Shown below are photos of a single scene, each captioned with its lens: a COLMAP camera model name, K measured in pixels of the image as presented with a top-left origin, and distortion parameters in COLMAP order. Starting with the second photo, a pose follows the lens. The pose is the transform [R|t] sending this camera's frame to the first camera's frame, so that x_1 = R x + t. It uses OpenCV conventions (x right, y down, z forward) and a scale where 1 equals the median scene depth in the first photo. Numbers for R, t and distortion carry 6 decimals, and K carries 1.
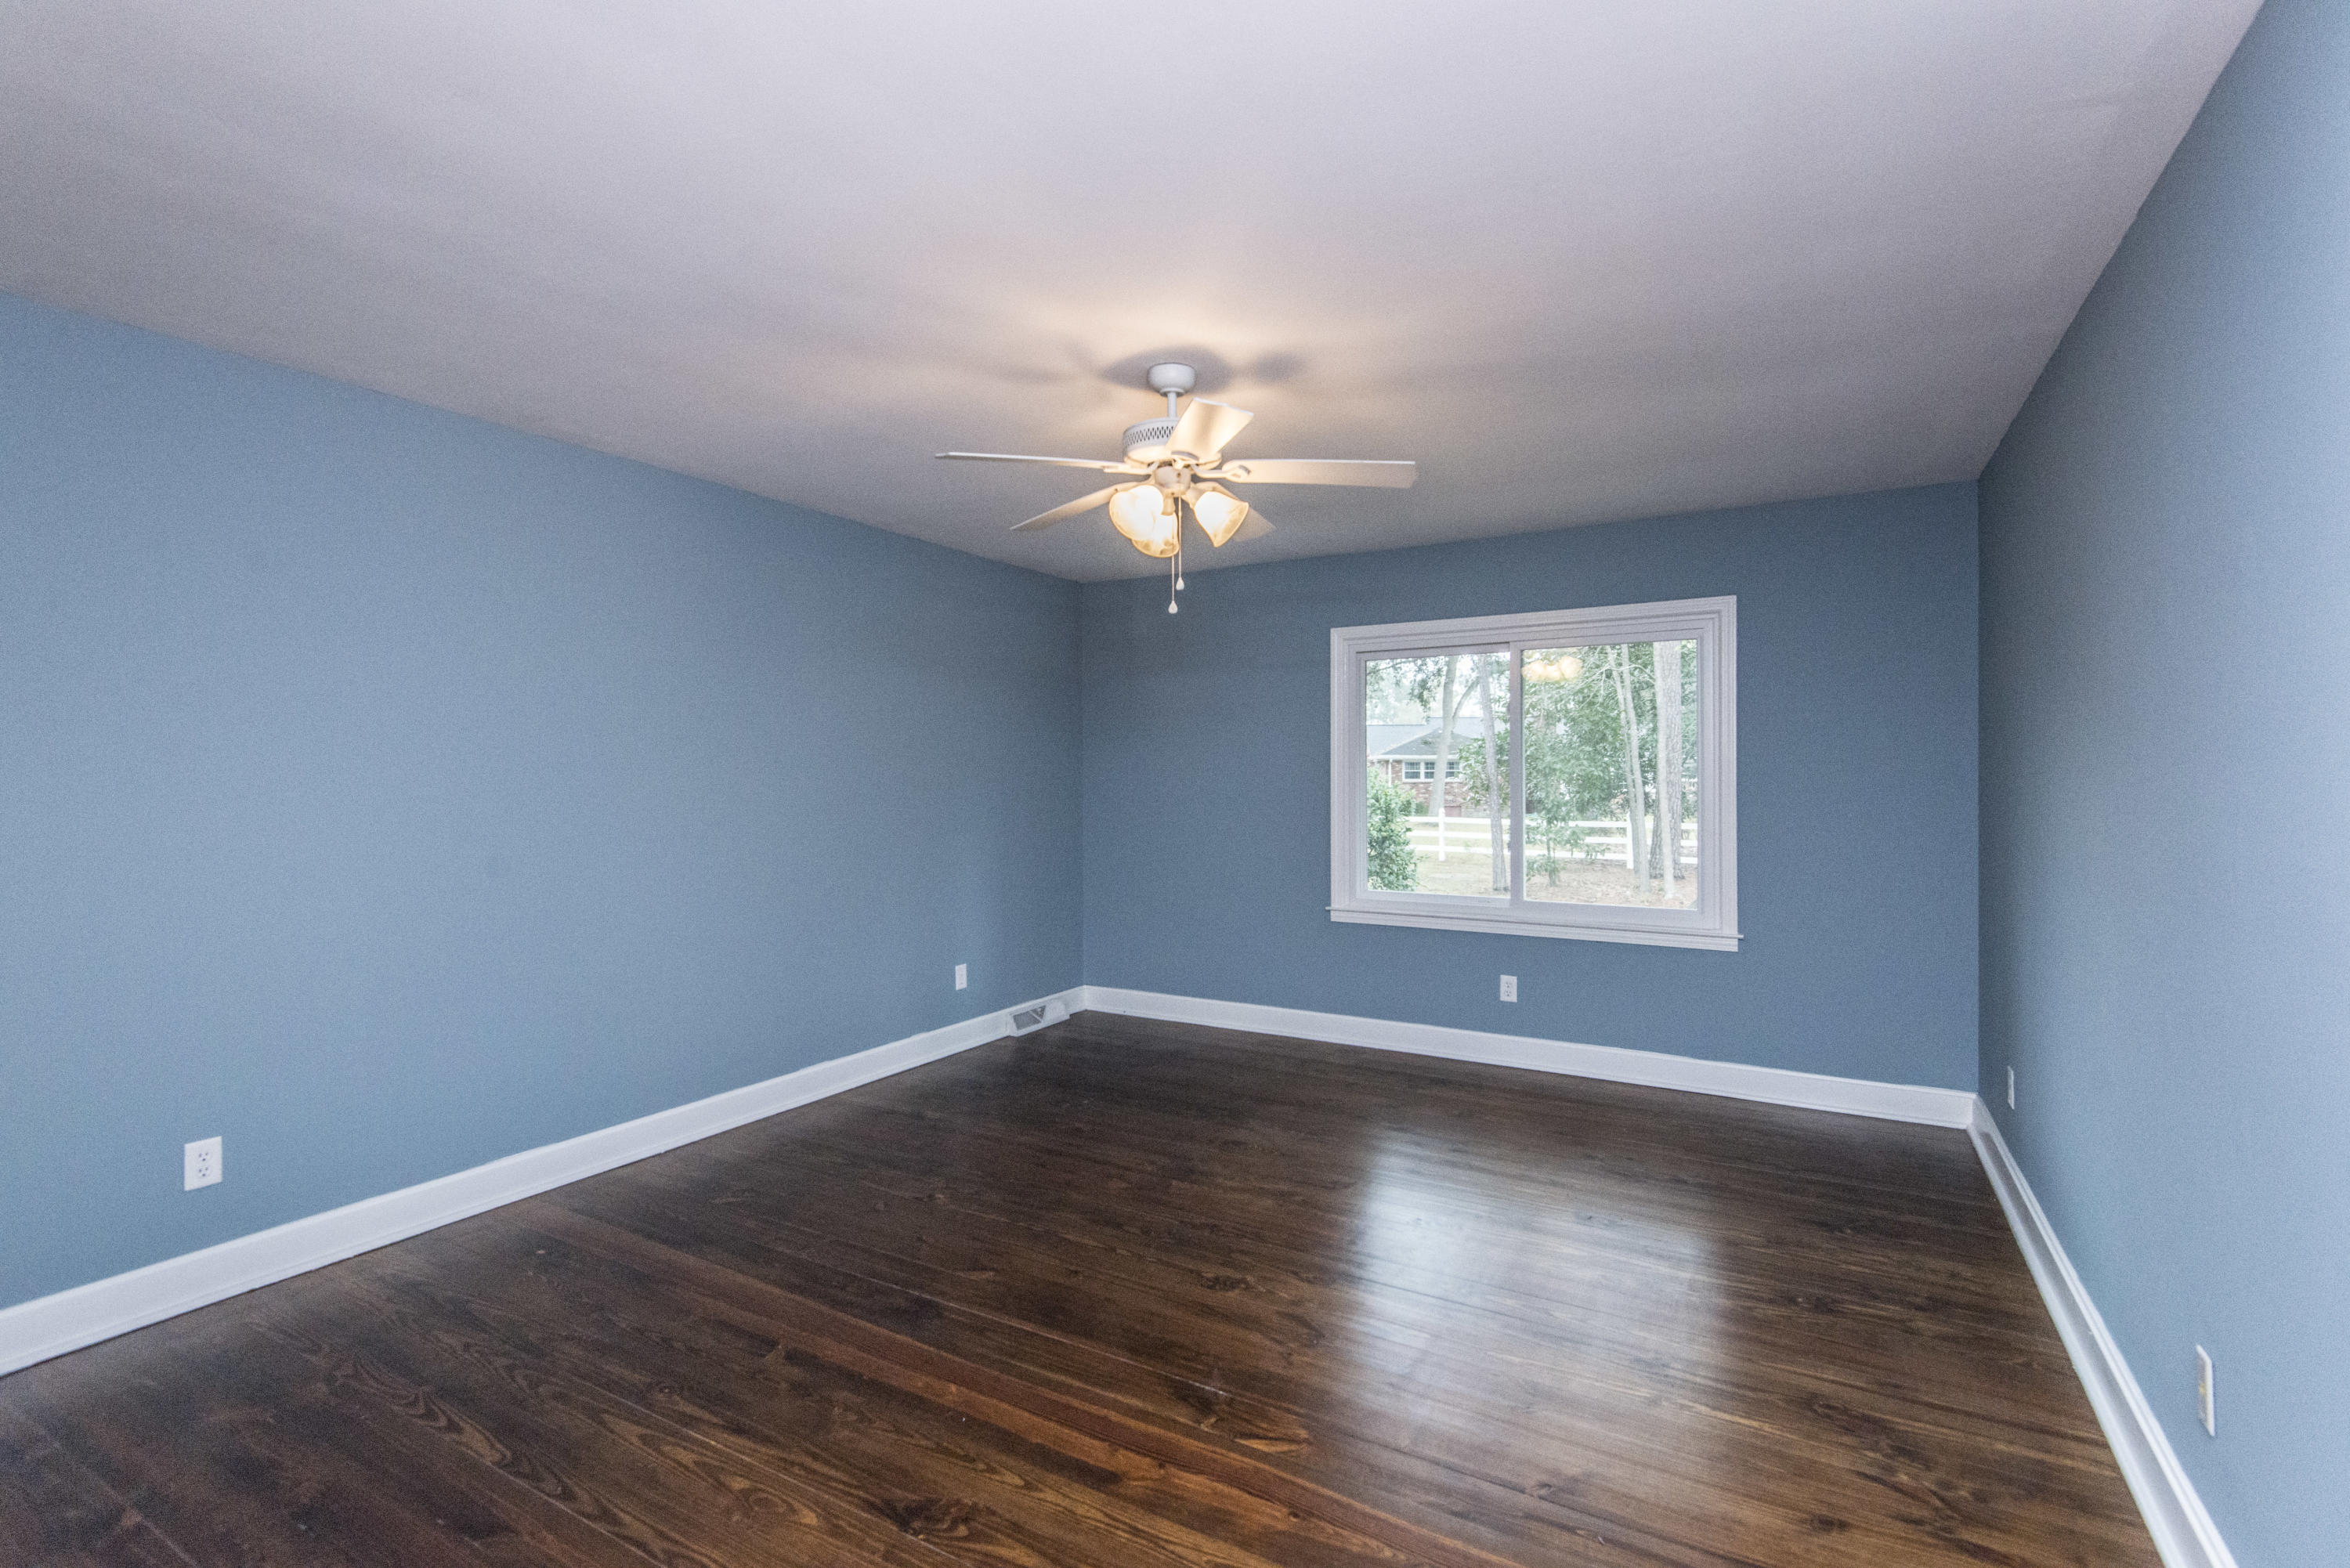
lens RADIAL K [[1063.3, 0, 1176.1], [0, 1063.3, 776.1], [0, 0, 1]] dist [0.034943, -0.020622]
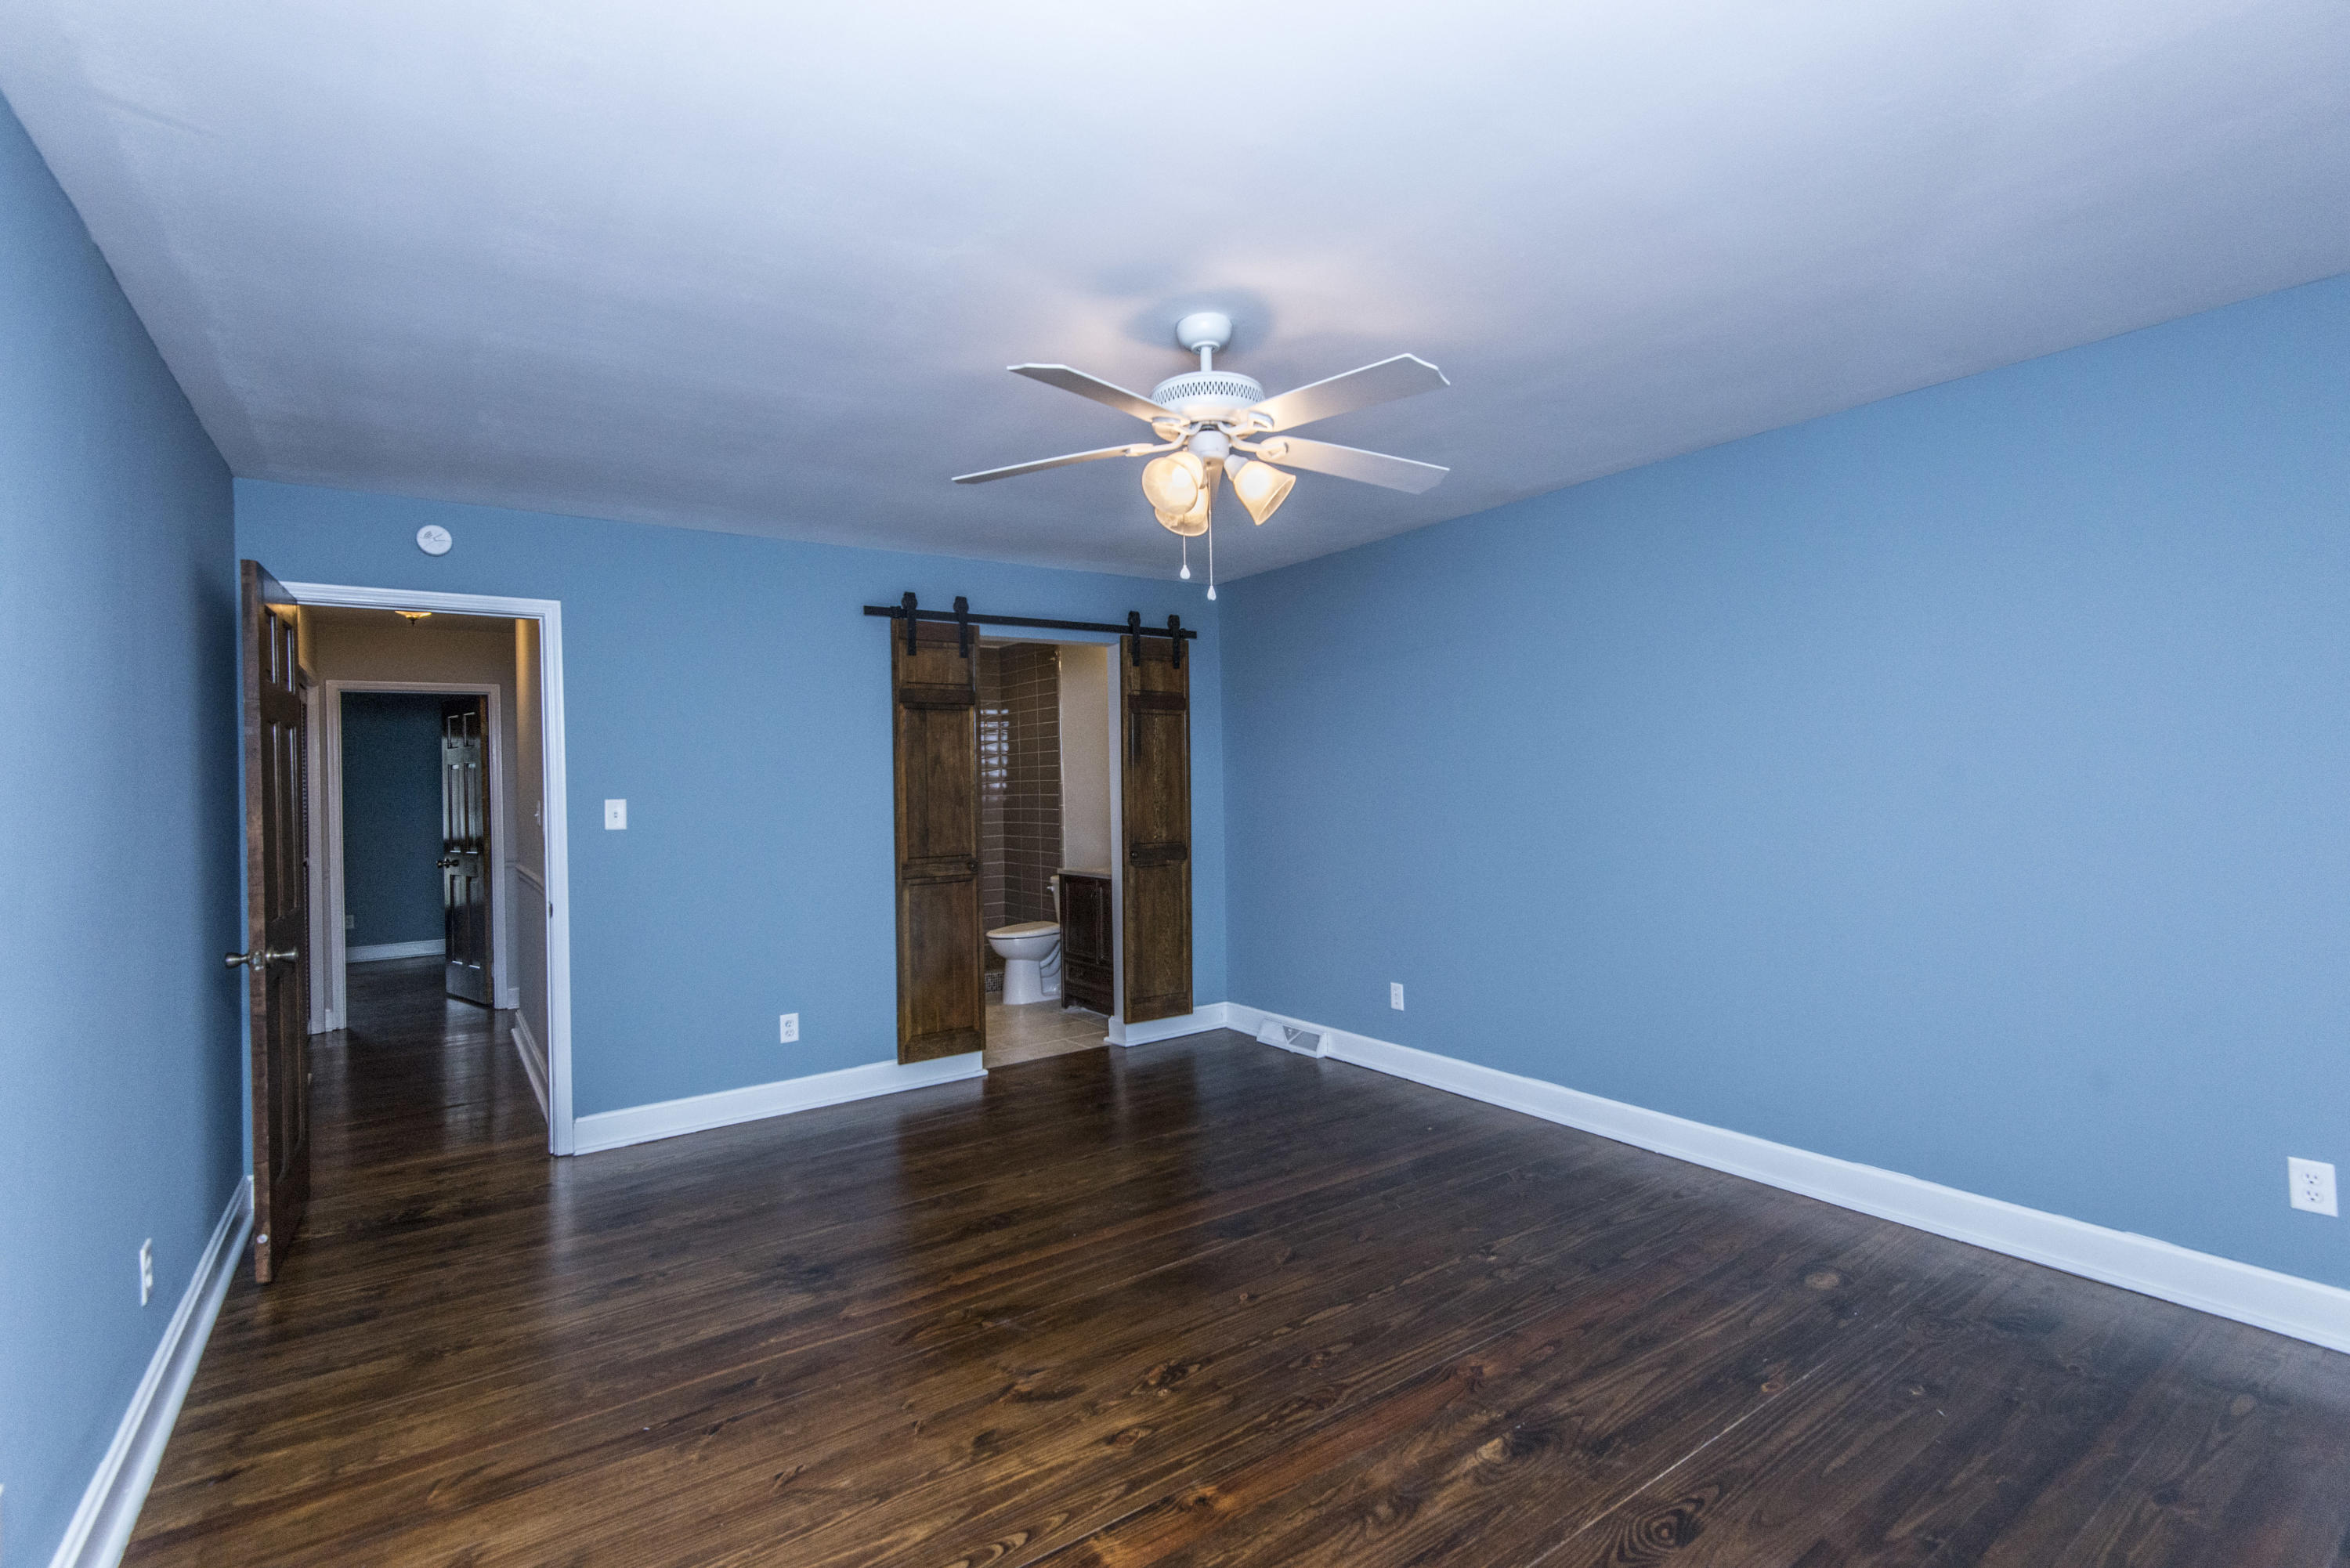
lens RADIAL K [[1063.3, 0, 1176.1], [0, 1063.3, 776.1], [0, 0, 1]] dist [0.034943, -0.020622]
pose [[-0.411290, 0.012049, -0.911425, 0.784079], [0.018779, 0.999812, 0.004743, -0.018848], [0.911311, -0.015165, -0.411439, 1.283415]]
